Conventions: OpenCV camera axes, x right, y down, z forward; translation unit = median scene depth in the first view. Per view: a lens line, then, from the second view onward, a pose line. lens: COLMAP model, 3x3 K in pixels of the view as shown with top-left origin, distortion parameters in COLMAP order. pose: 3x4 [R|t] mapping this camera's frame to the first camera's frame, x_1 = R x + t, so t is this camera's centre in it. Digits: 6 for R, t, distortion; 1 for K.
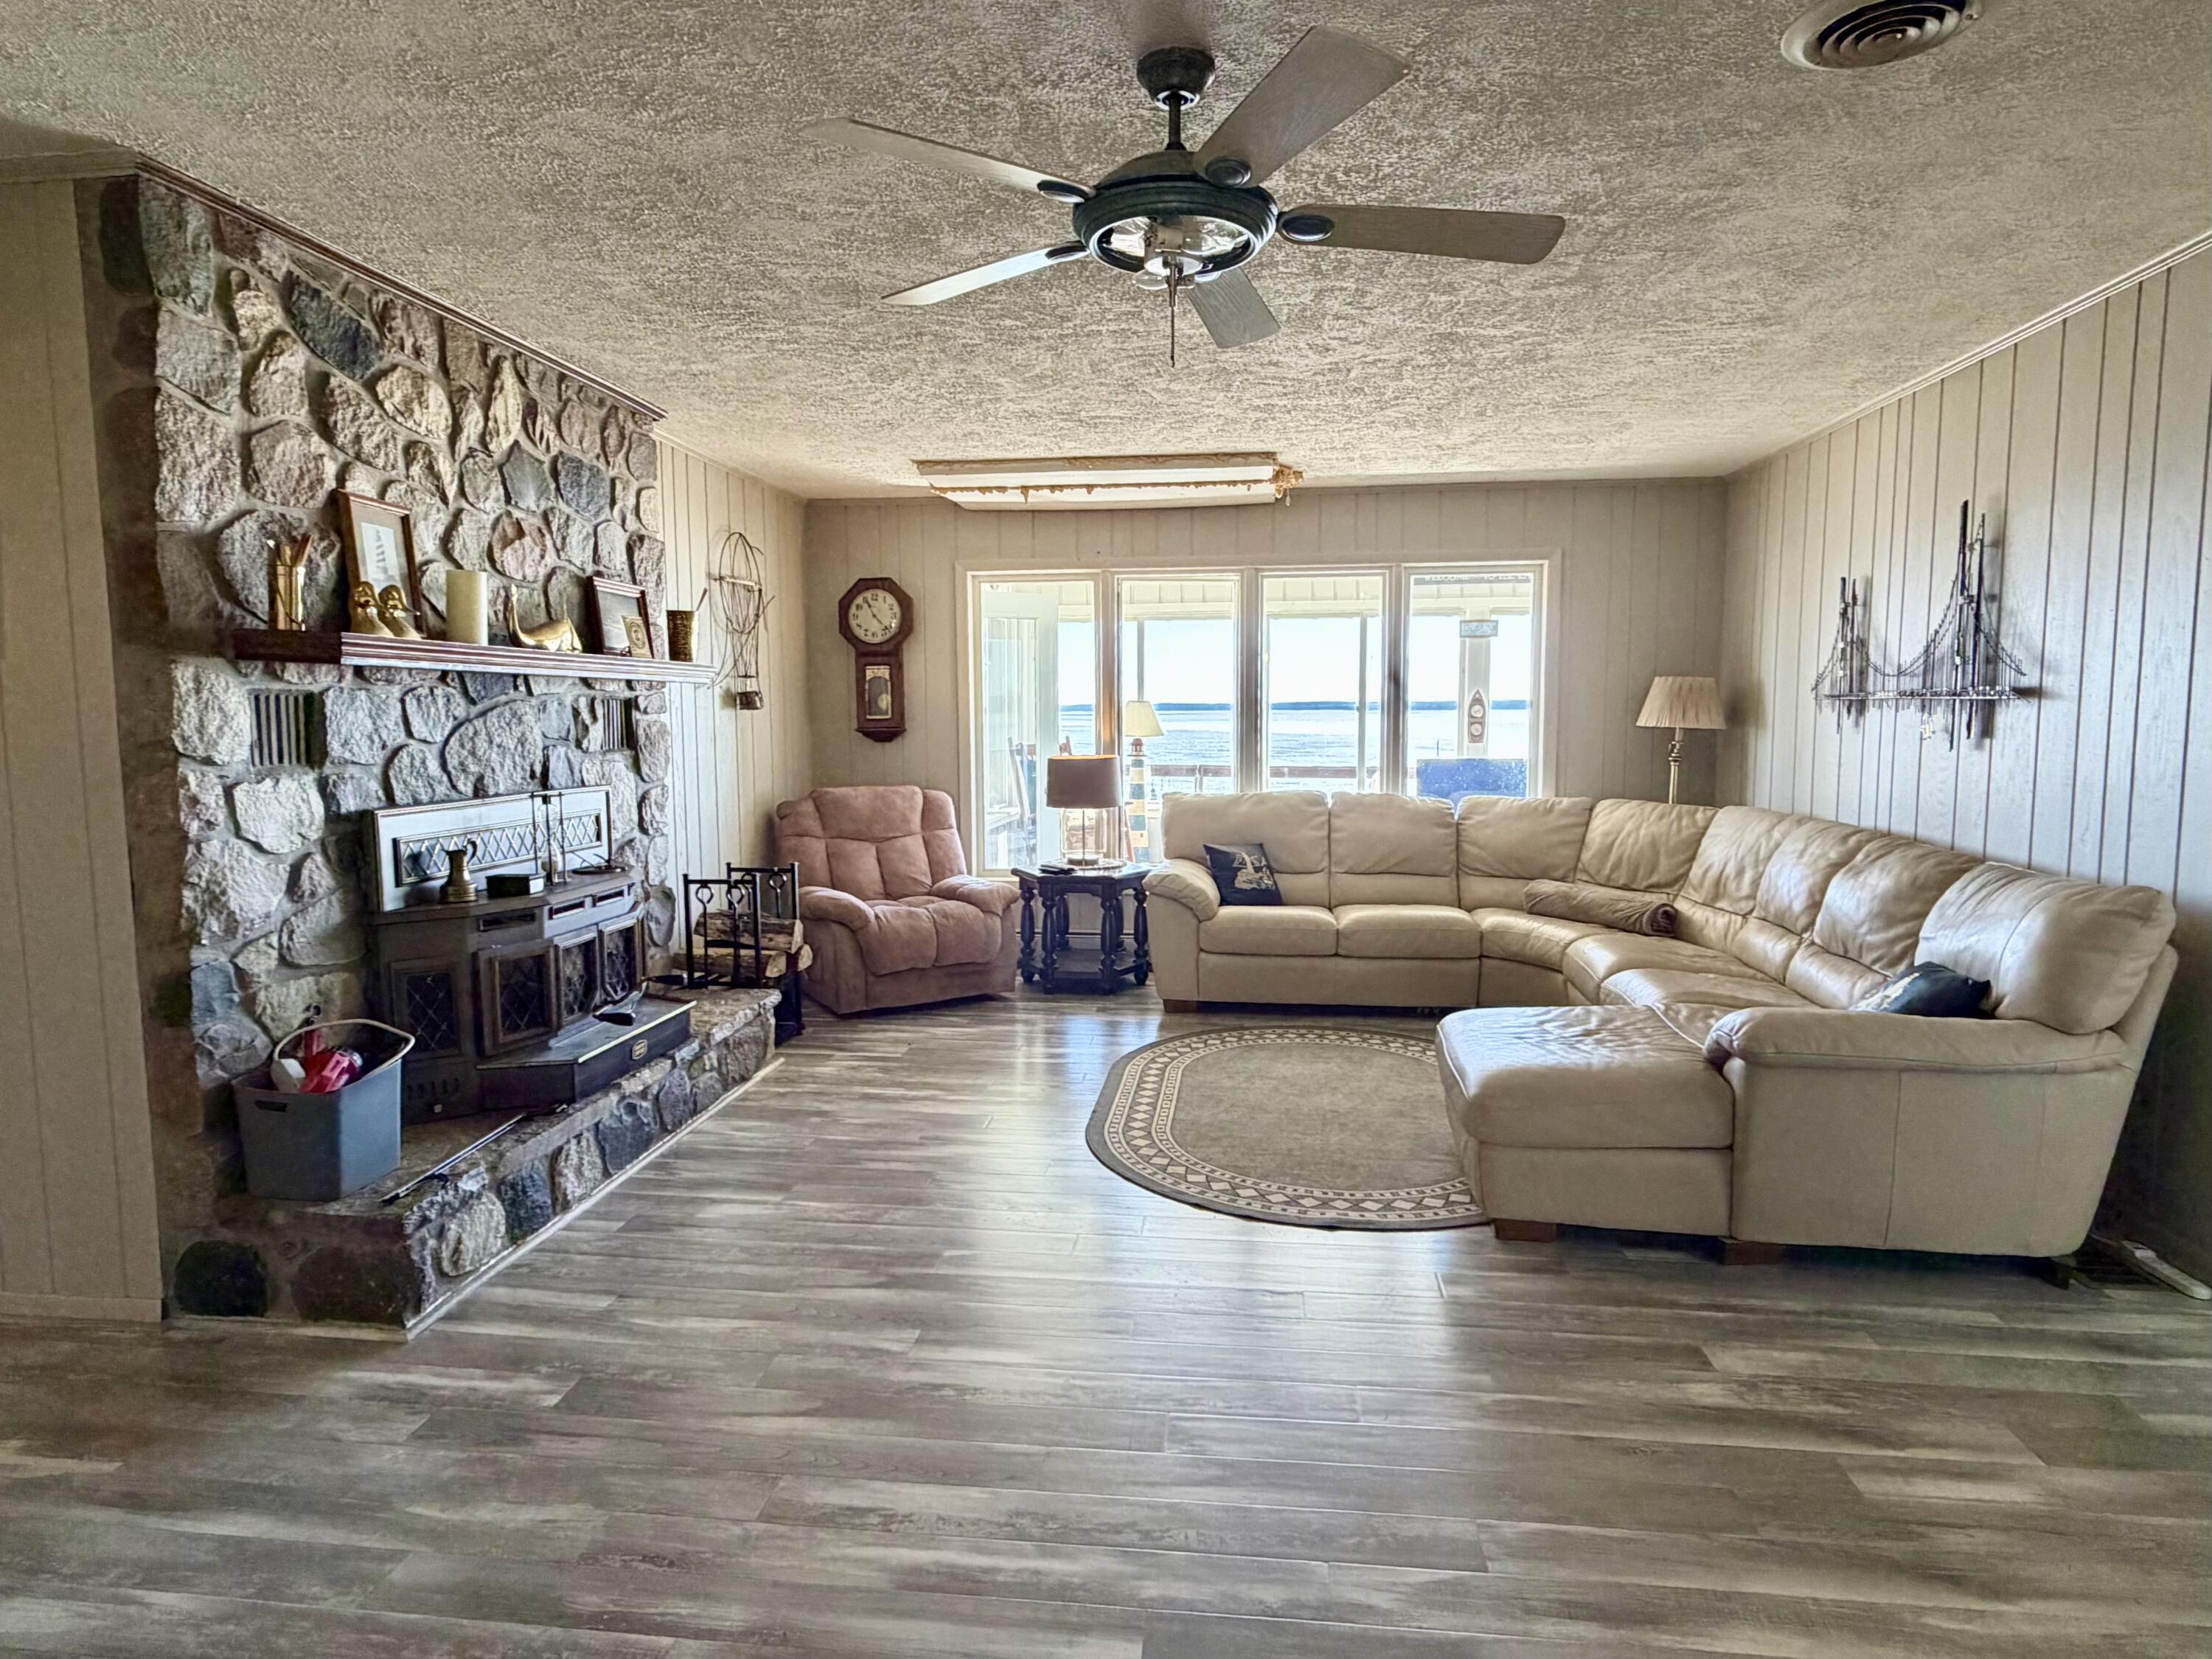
lens RADIAL K [[1199.8, 0, 1103.0], [0, 1199.8, 831.2], [0, 0, 1]] dist [-0.000333, 0.000510]
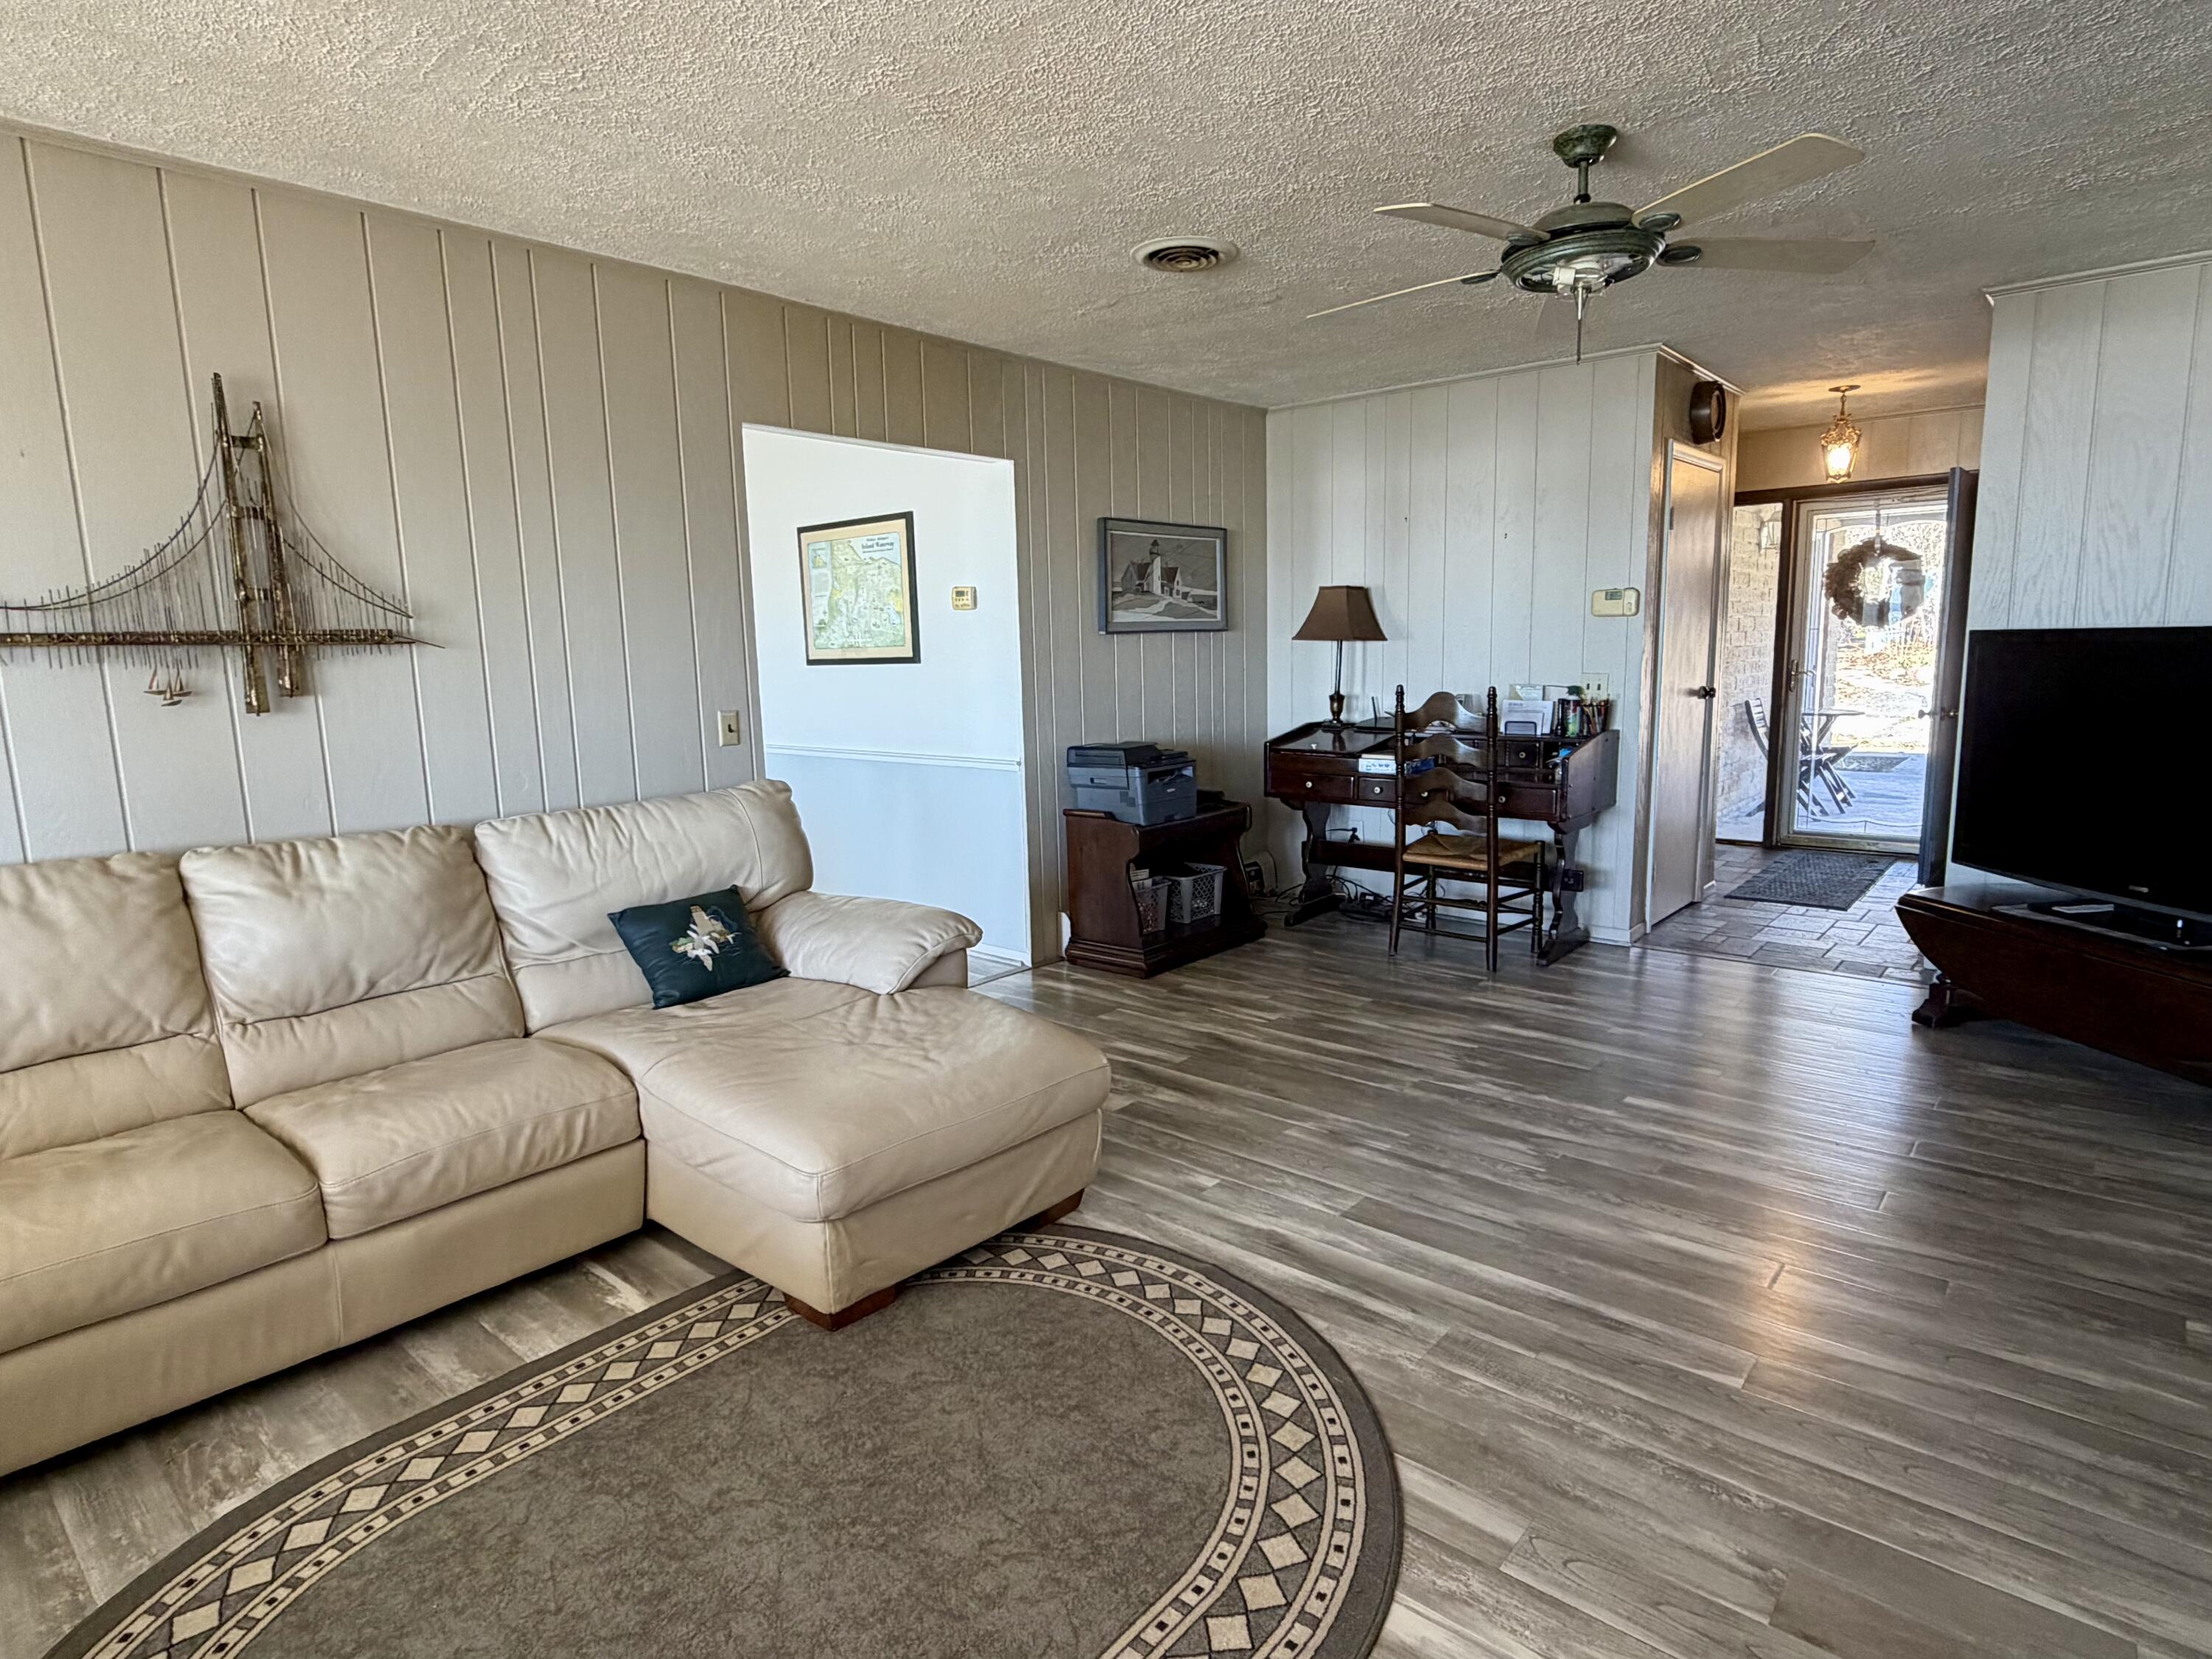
lens RADIAL K [[1199.8, 0, 1103.0], [0, 1199.8, 831.2], [0, 0, 1]] dist [-0.000333, 0.000510]
pose [[-0.824258, -0.061972, 0.562813, -0.181830], [0.084921, 0.969219, 0.231091, -0.148250], [-0.559810, 0.238273, -0.793624, 1.549961]]
